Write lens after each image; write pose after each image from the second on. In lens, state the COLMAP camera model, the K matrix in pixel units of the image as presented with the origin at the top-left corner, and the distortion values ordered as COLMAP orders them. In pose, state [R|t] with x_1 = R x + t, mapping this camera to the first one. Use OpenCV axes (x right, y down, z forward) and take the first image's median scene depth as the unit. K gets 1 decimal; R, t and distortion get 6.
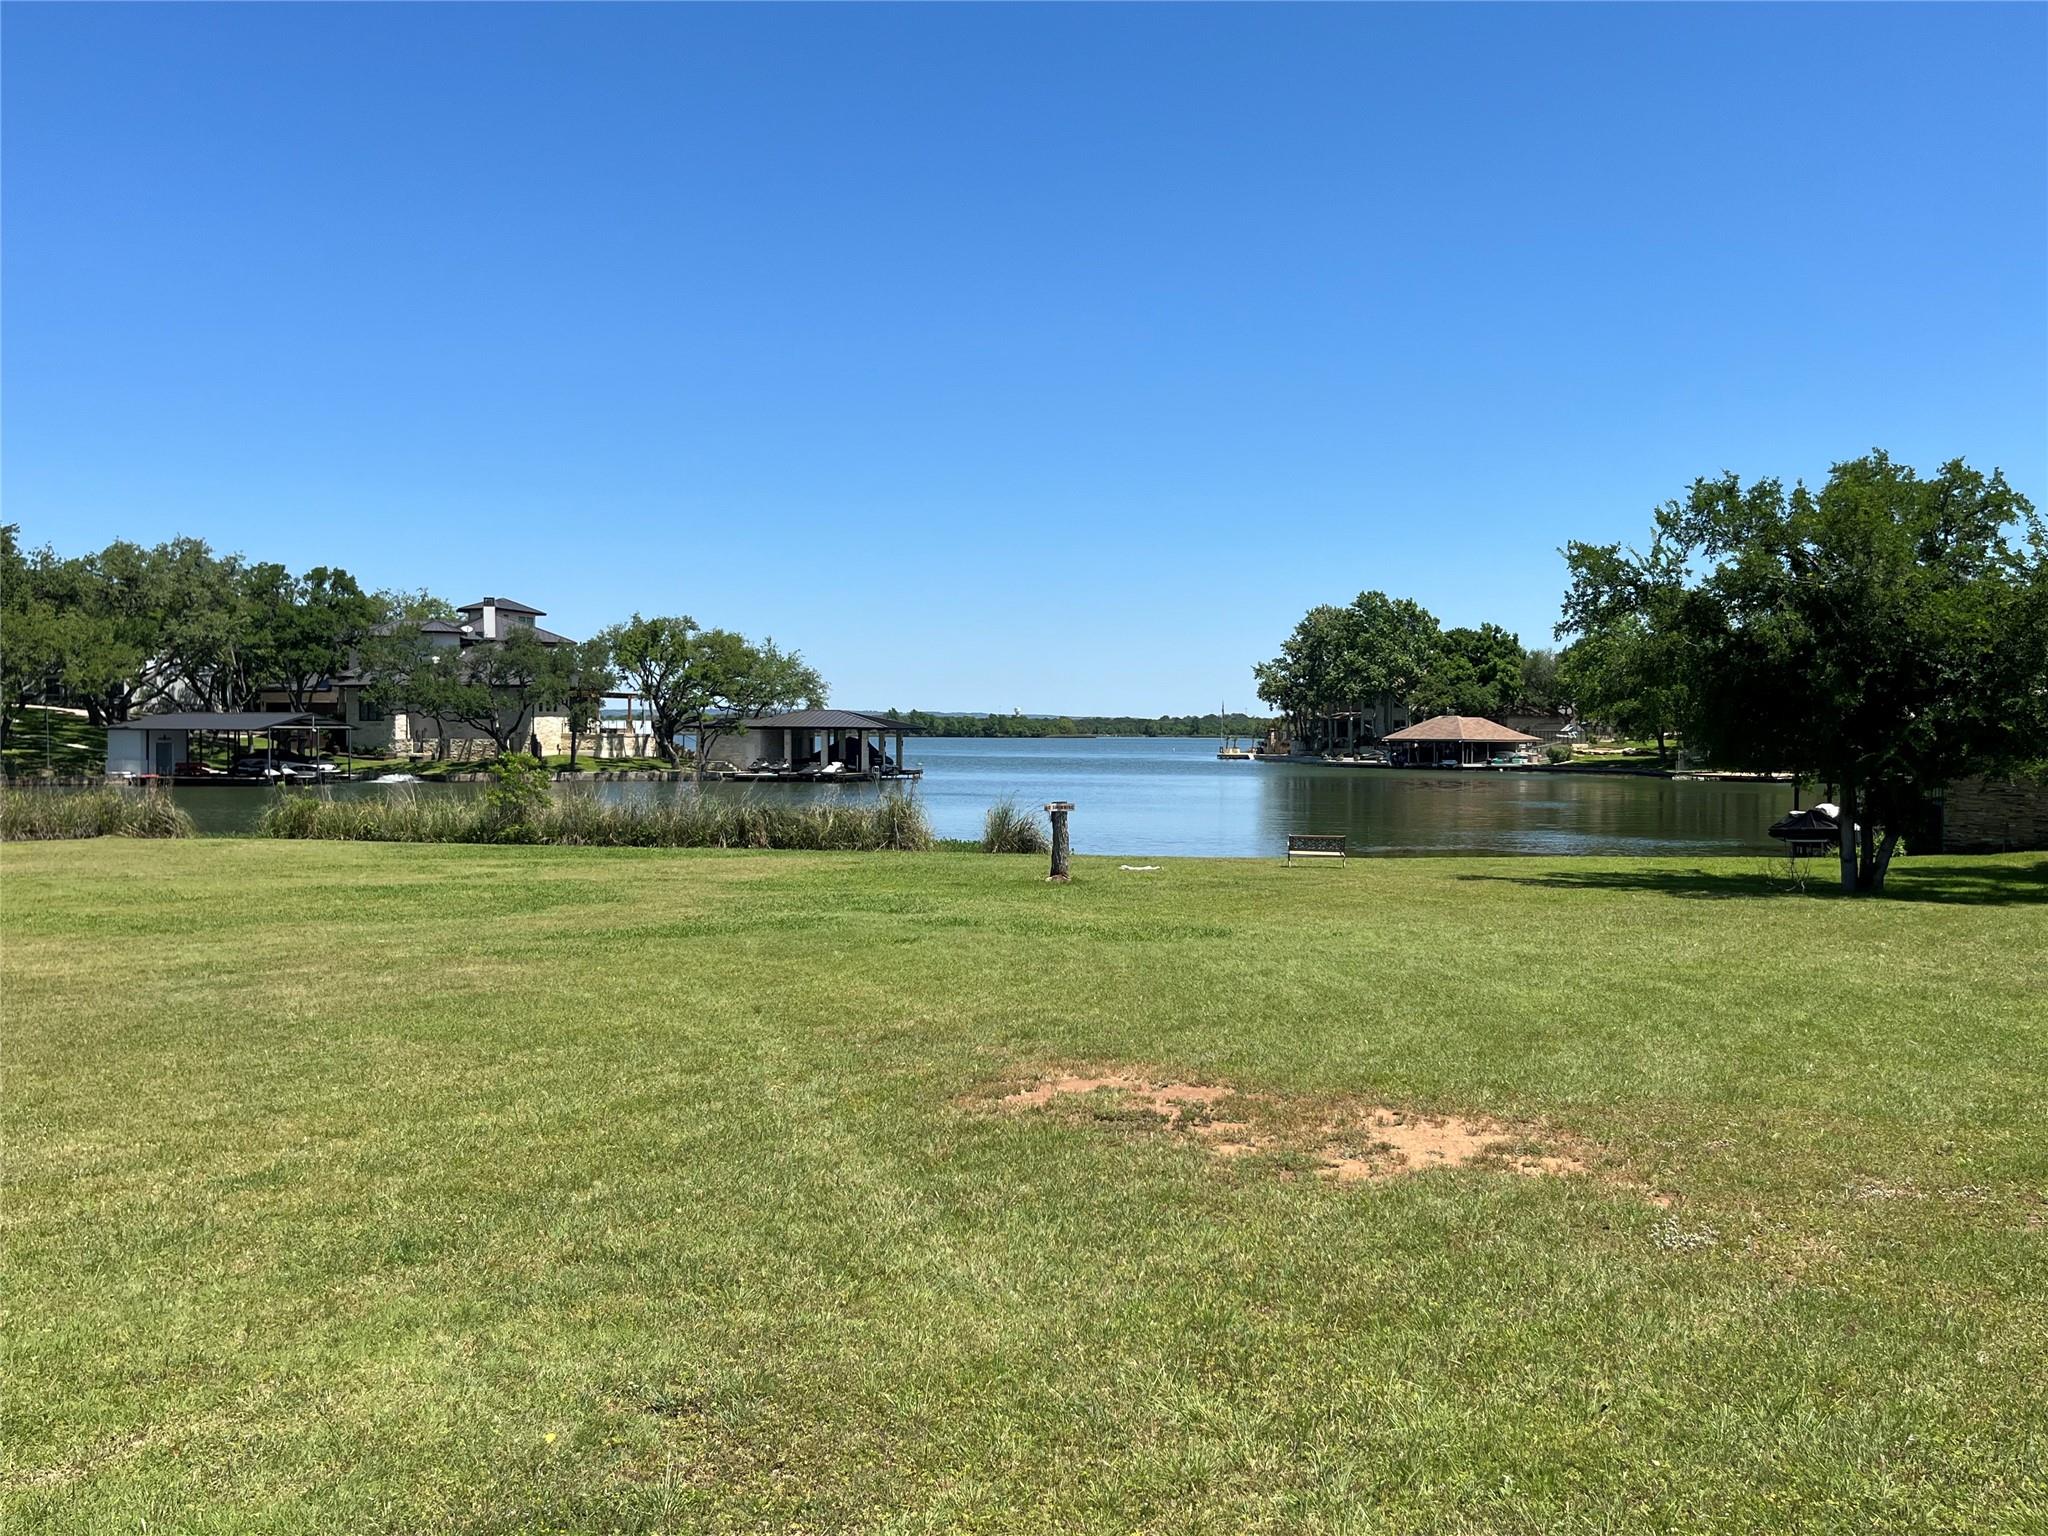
lens RADIAL K [[1993.7, 0, 987.8], [0, 1993.7, 797.7], [0, 0, 1]] dist [0.080722, -0.003095]
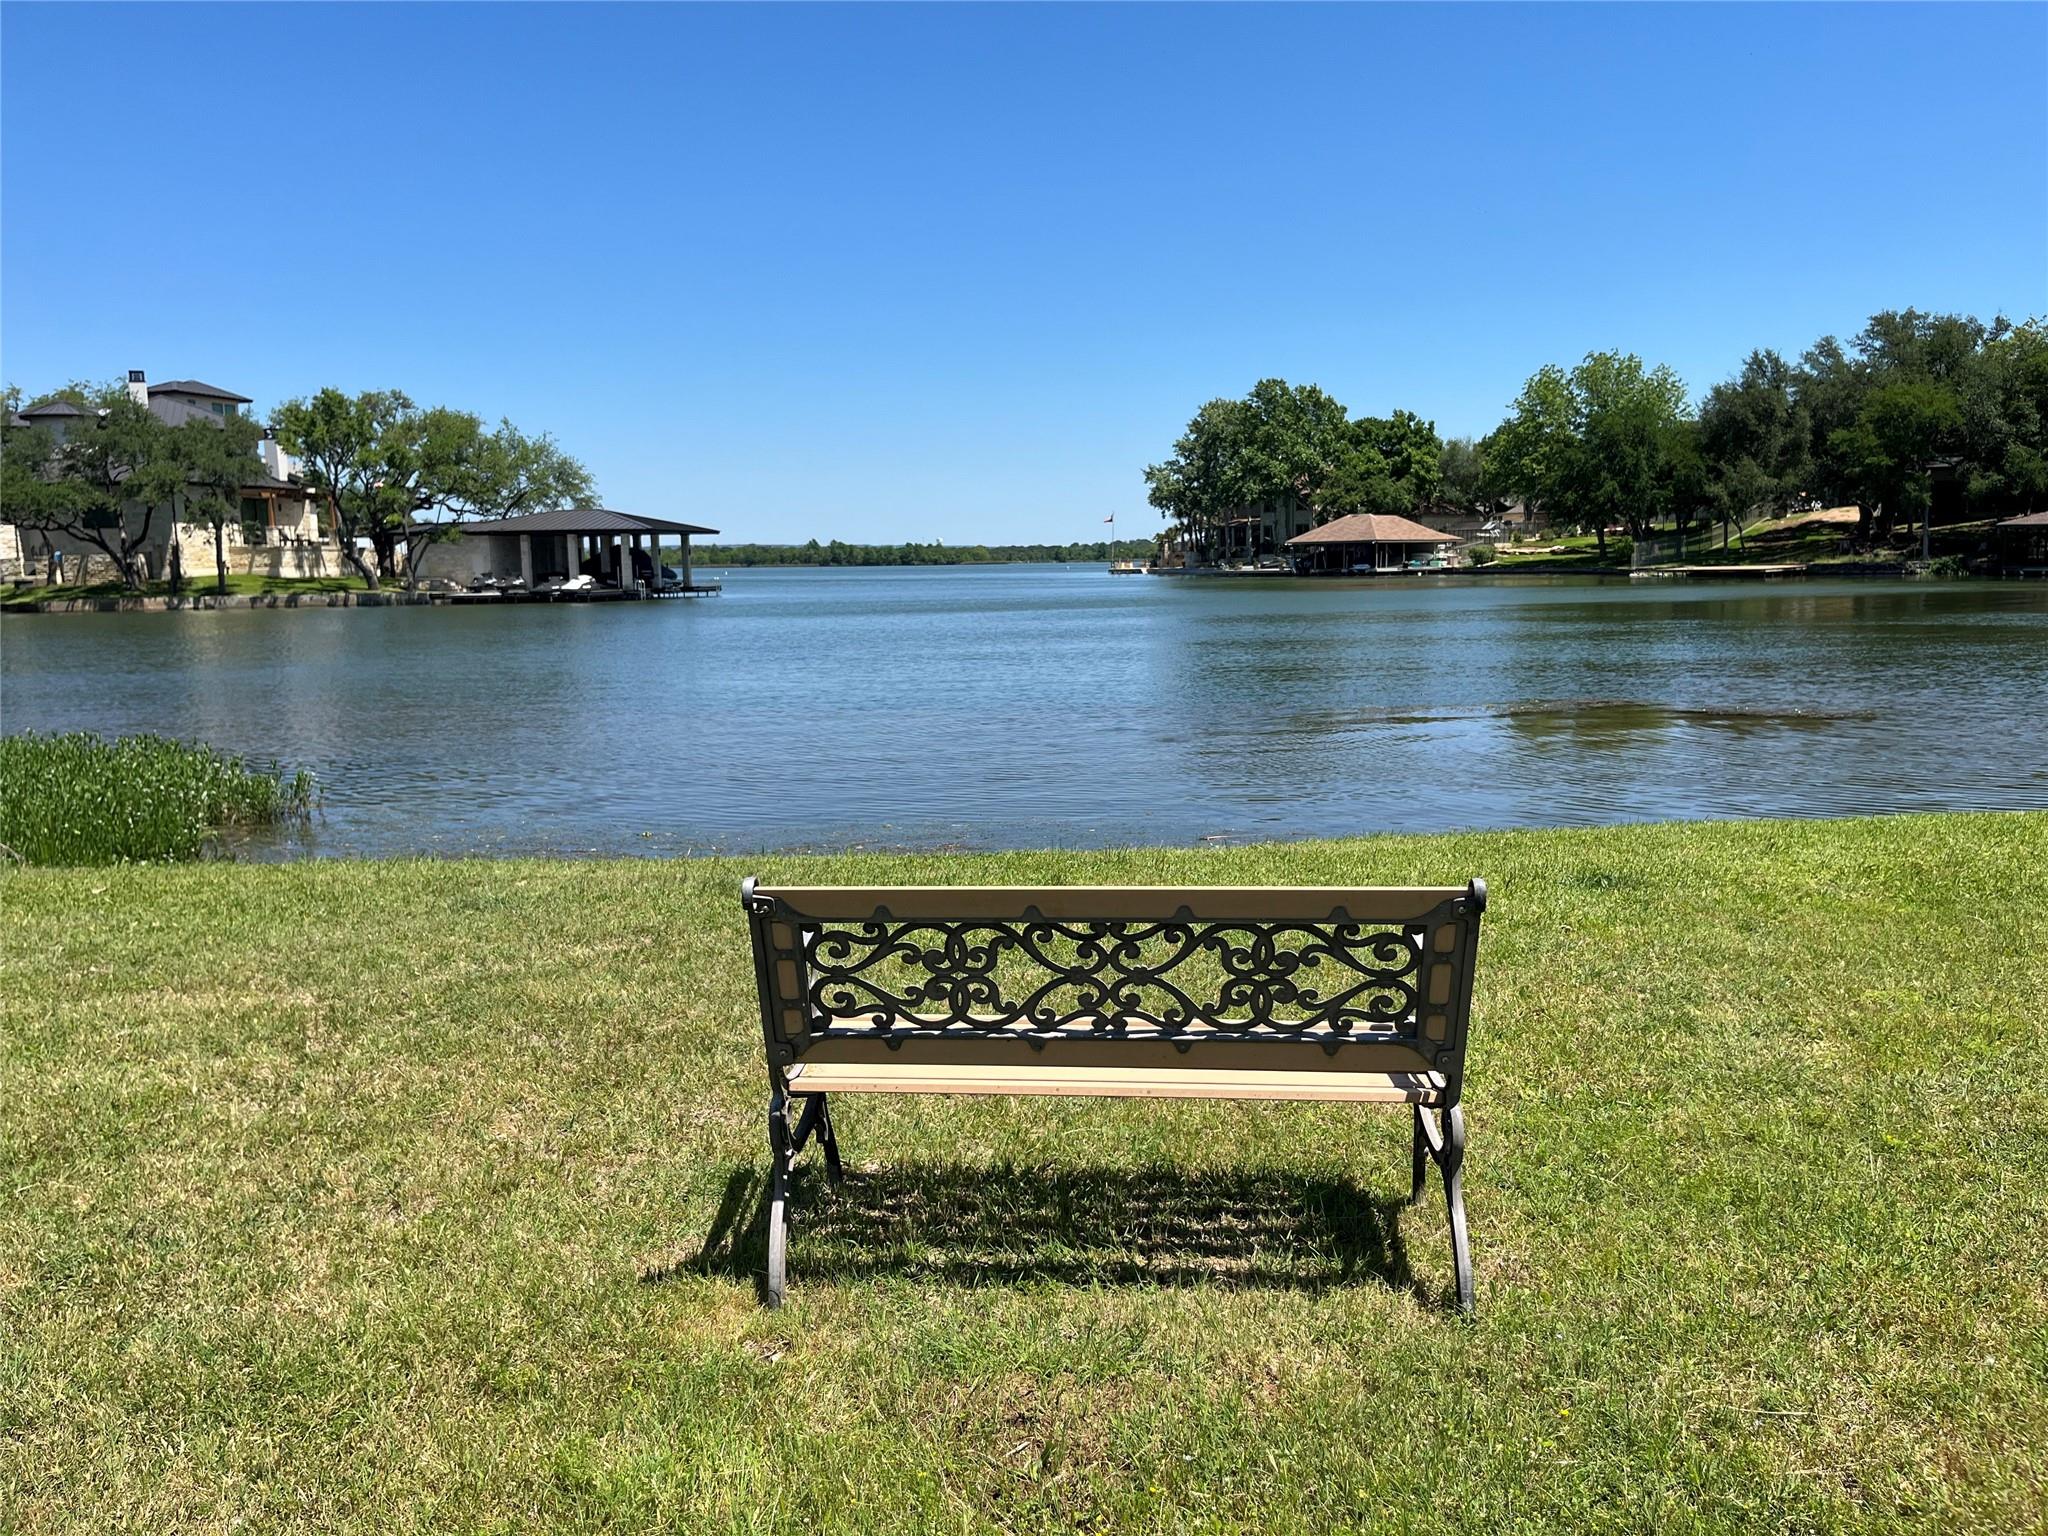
lens RADIAL K [[1518.5, 0, 1024.0], [0, 1518.5, 768.0], [0, 0, 1]] dist [0.031144, -0.053576]
pose [[0.998976, -0.028141, 0.035440, 0.053329], [0.024682, 0.995217, 0.094523, 0.003506], [-0.037931, -0.093551, 0.994892, 0.316518]]
